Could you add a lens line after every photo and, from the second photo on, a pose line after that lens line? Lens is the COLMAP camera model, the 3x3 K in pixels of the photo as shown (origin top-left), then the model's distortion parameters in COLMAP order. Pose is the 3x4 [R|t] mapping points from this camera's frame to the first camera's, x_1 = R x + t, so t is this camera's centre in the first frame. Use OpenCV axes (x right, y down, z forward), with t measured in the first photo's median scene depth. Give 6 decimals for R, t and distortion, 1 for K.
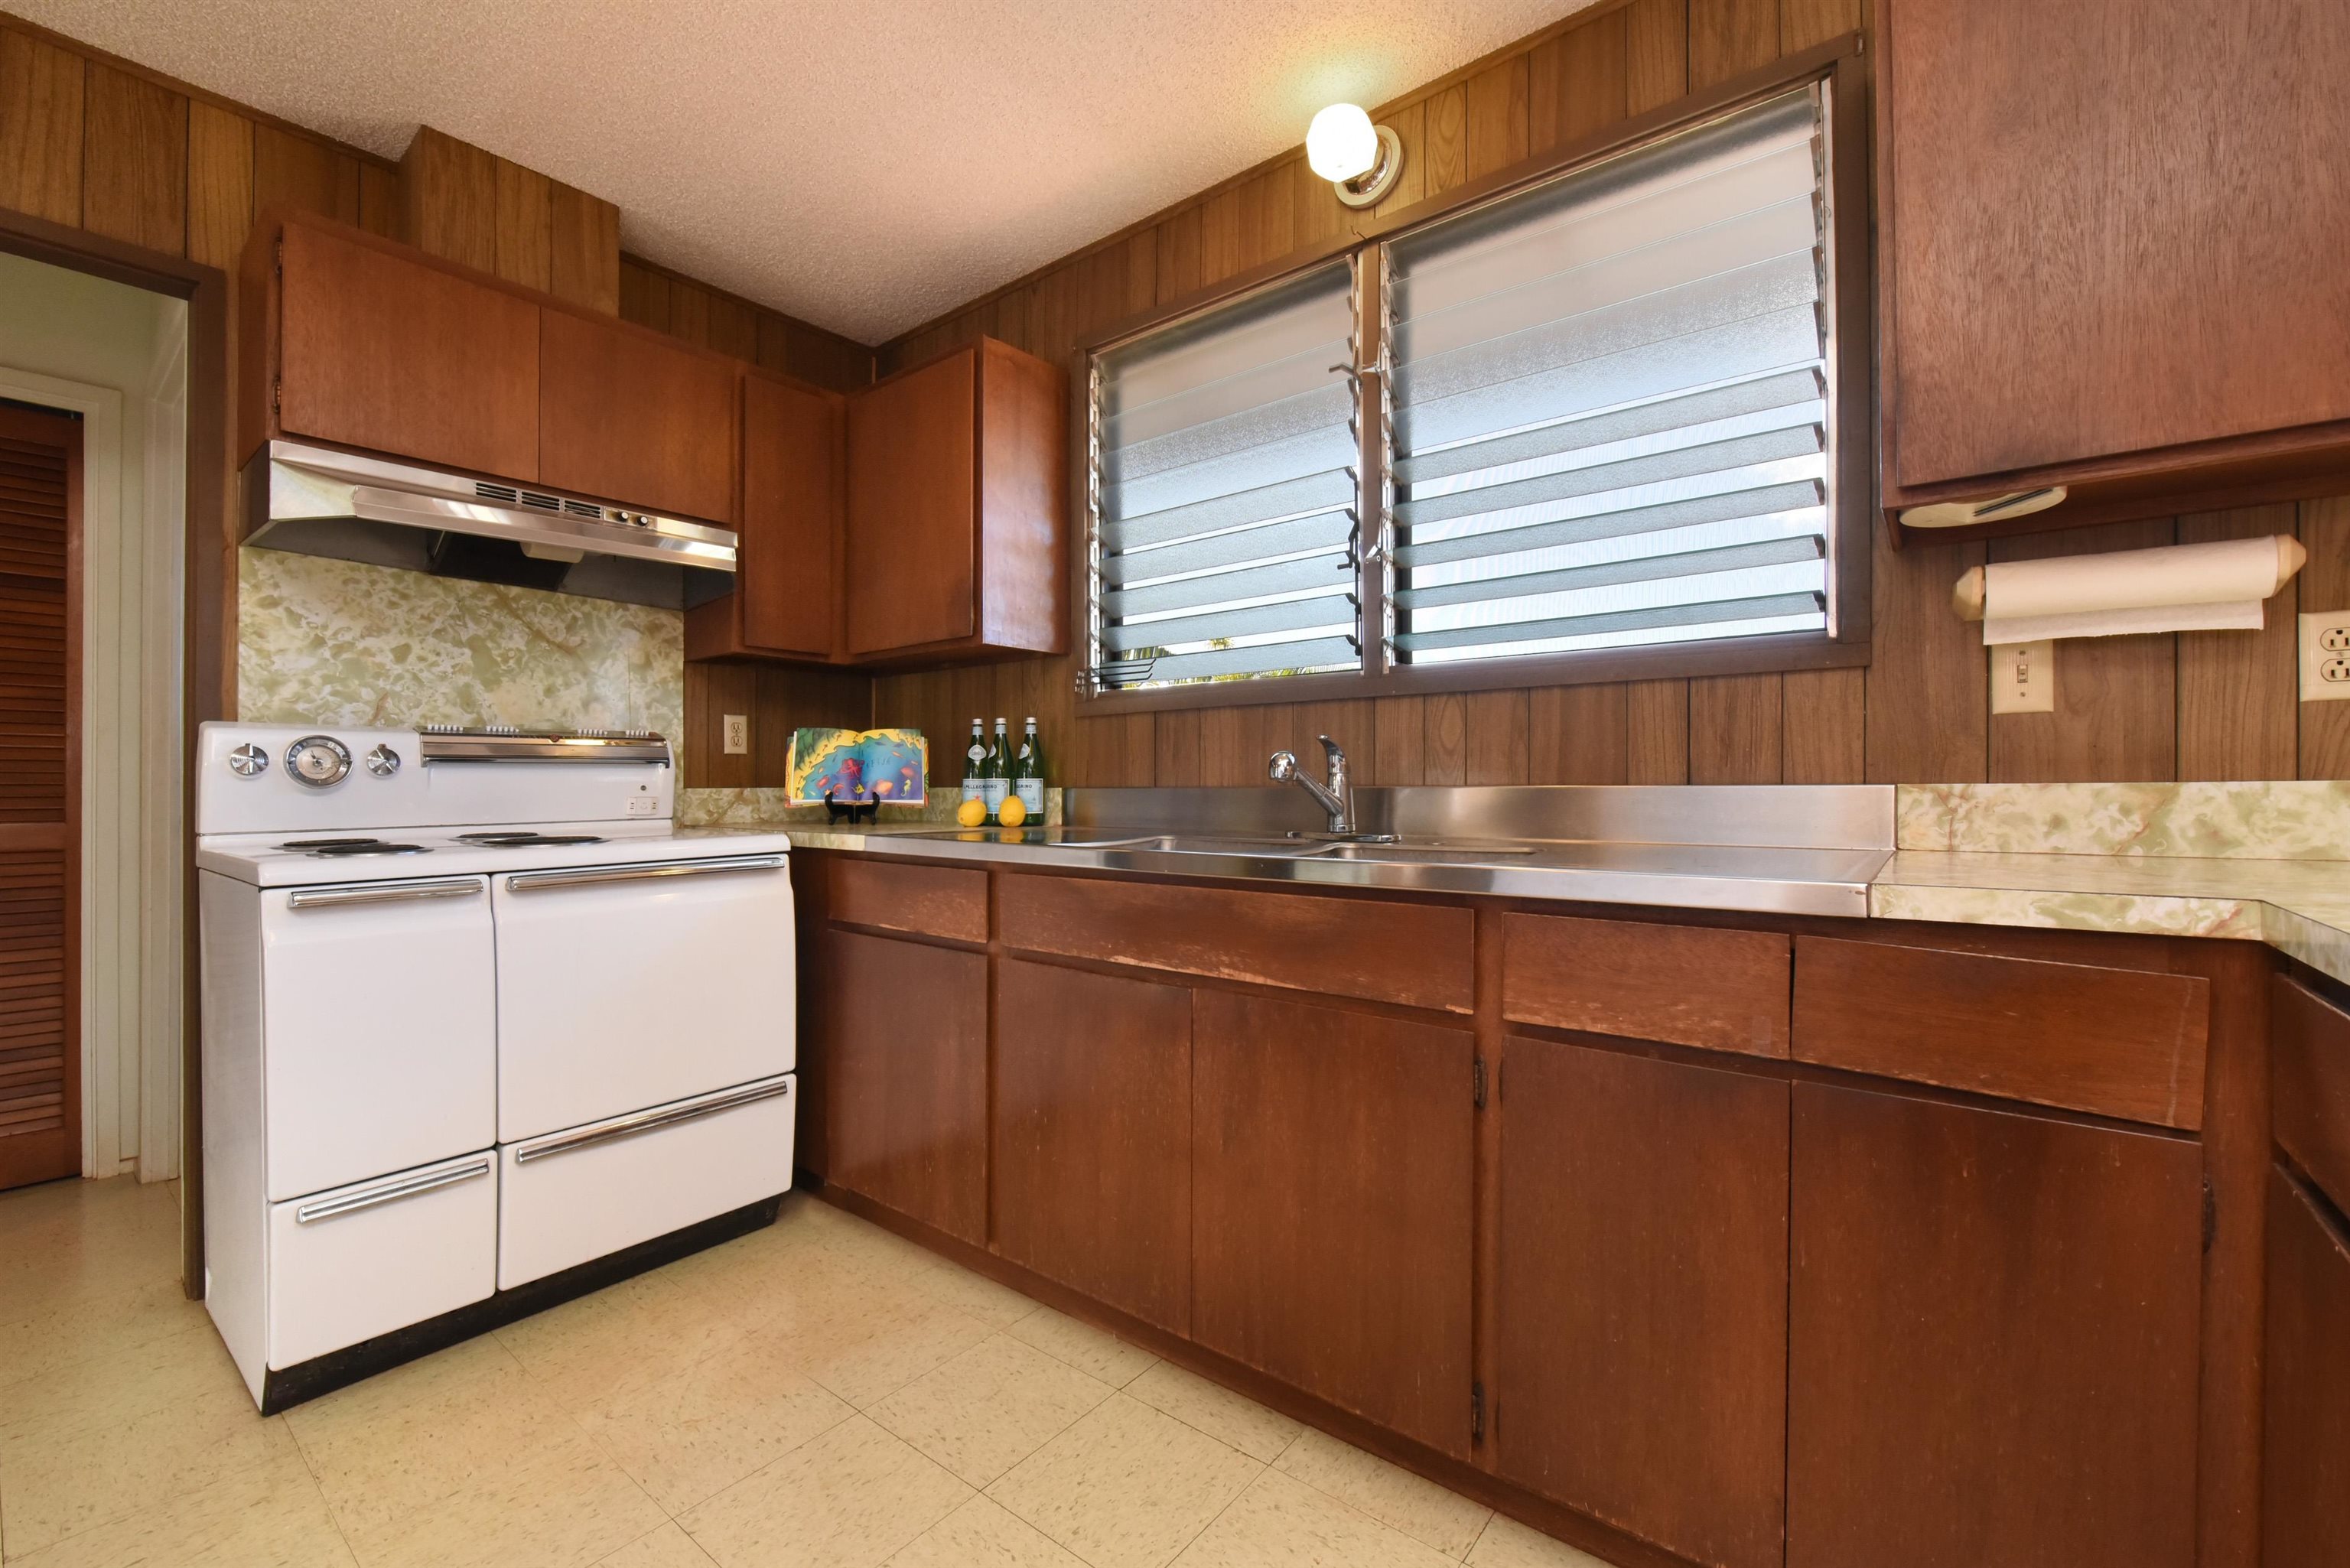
lens RADIAL K [[989.0, 0, 1170.8], [0, 989.0, 773.6], [0, 0, 1]] dist [-0.004064, -0.001052]
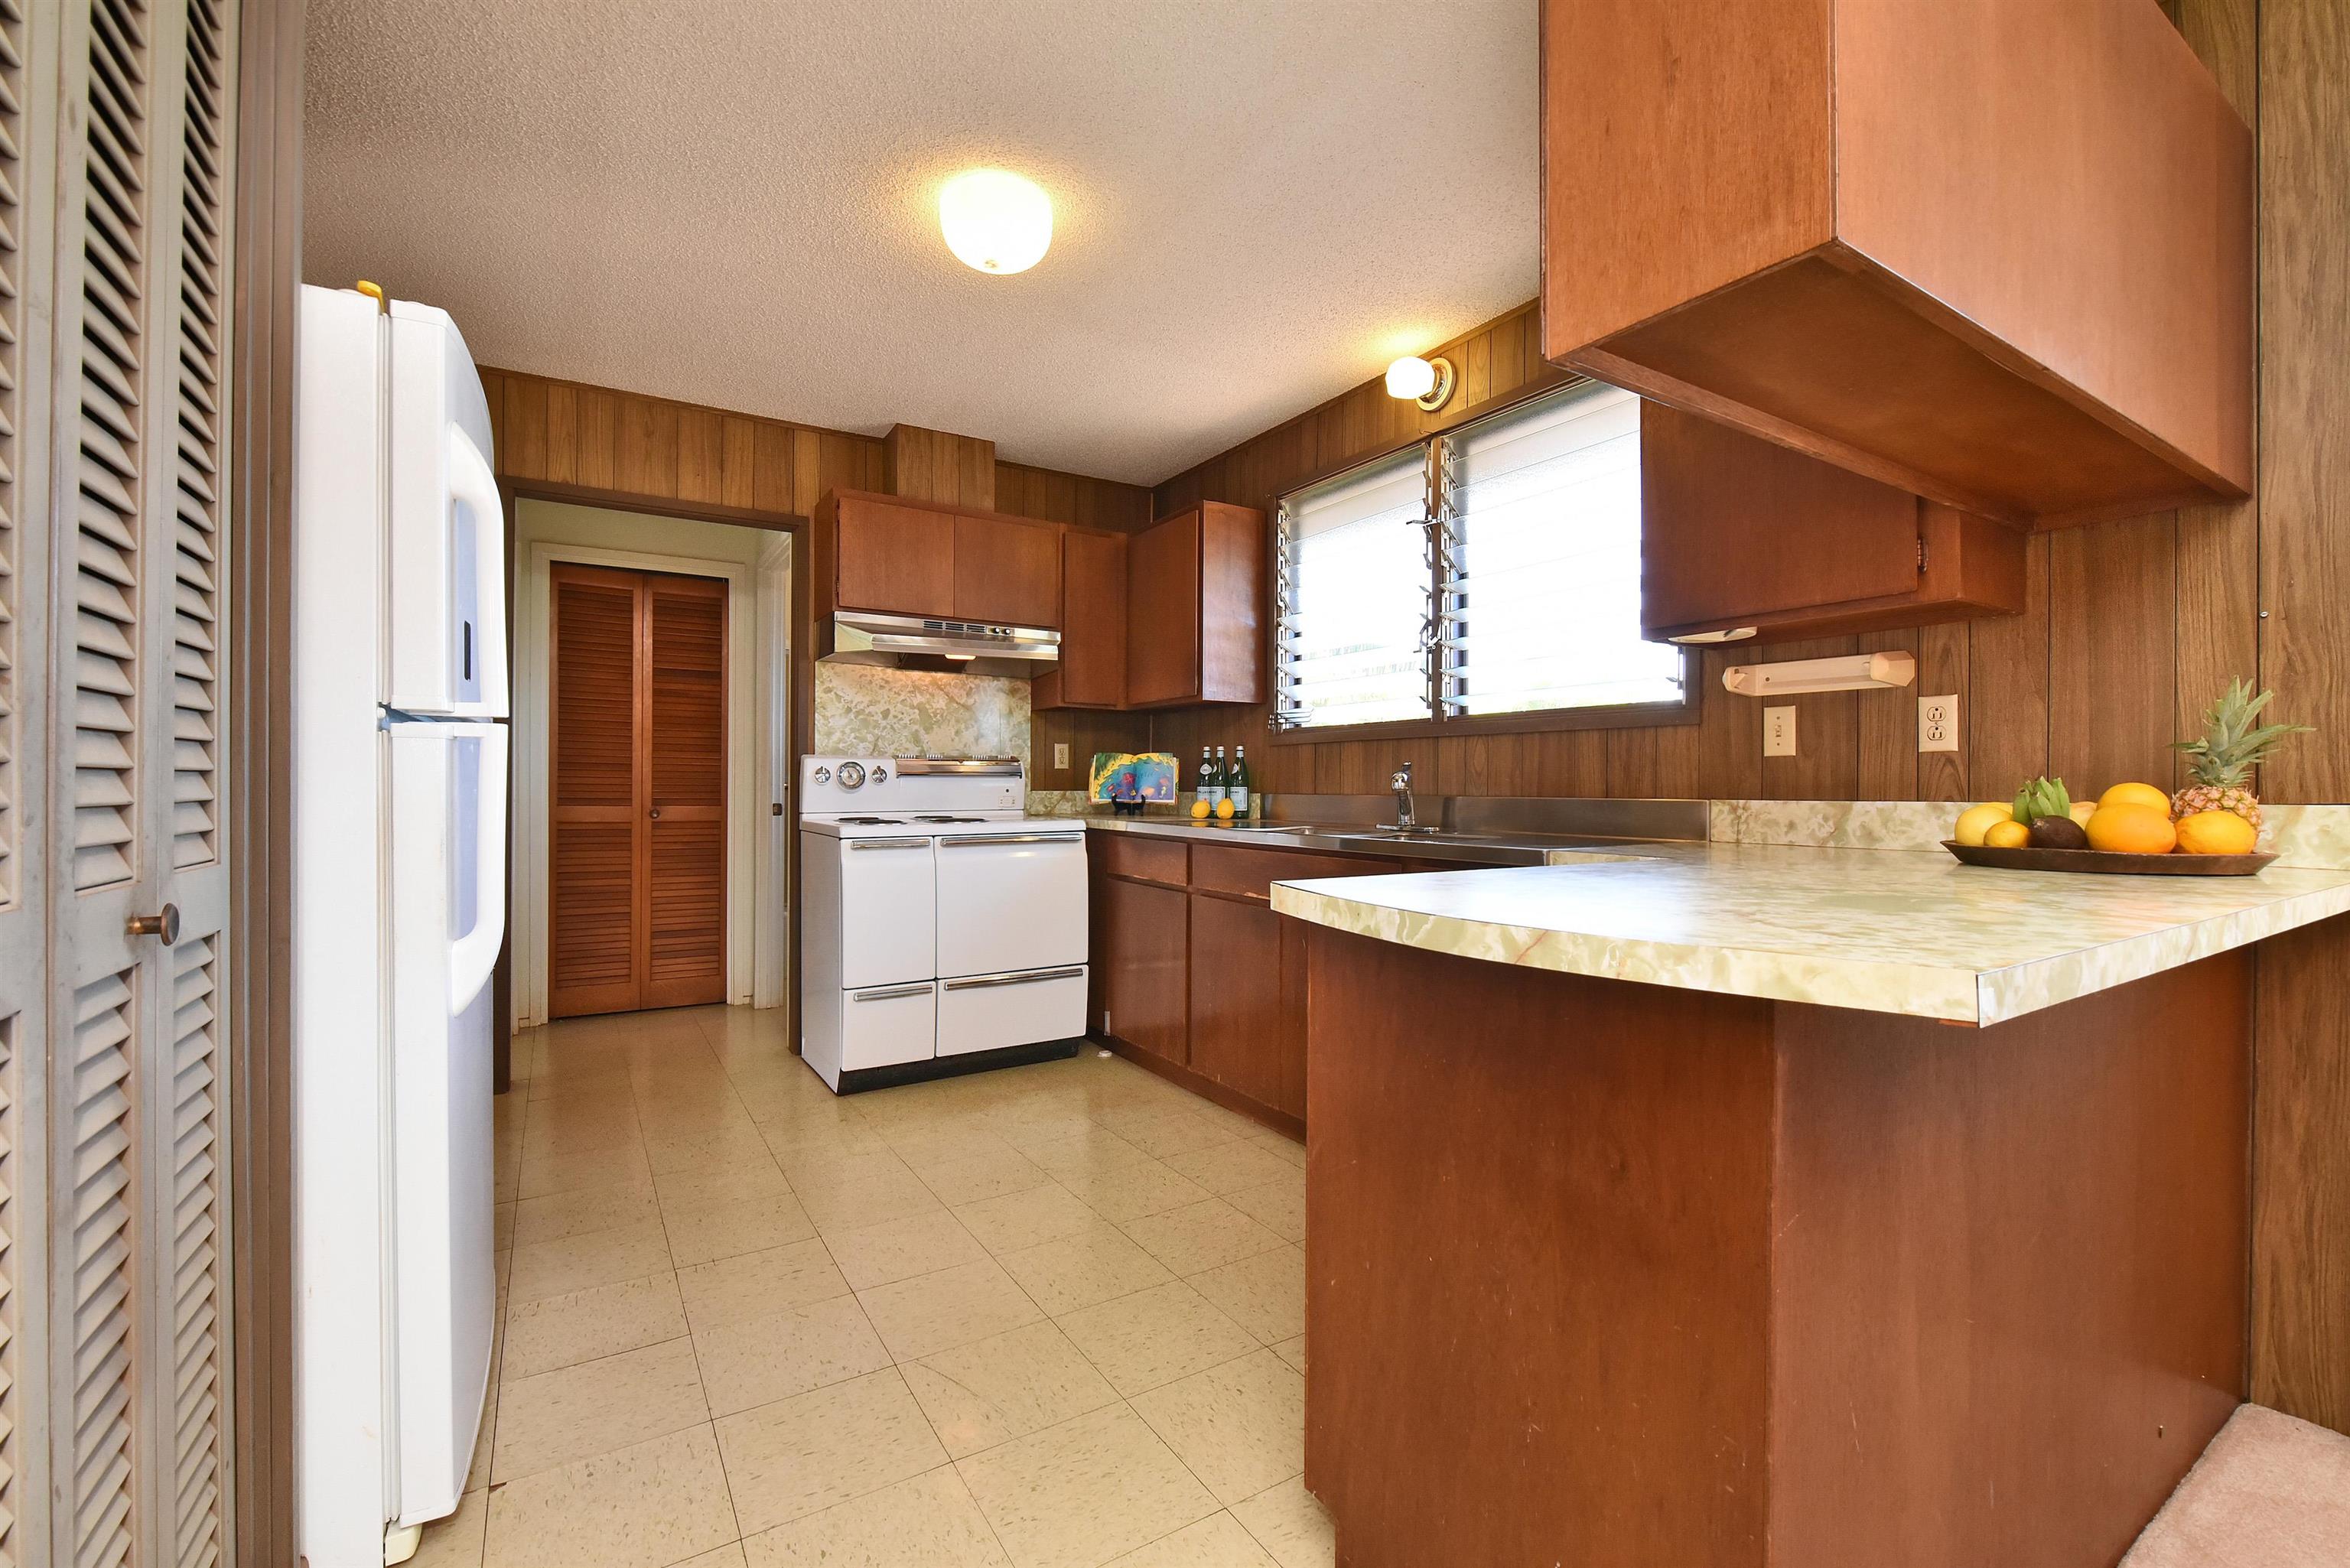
lens RADIAL K [[989.0, 0, 1179.7], [0, 989.0, 785.1], [0, 0, 1]] dist [-0.004064, -0.001052]
pose [[0.946691, 0.009116, -0.322015, 0.314494], [-0.005296, 0.999905, 0.012735, -0.020257], [0.322101, -0.010351, 0.946649, -0.547595]]
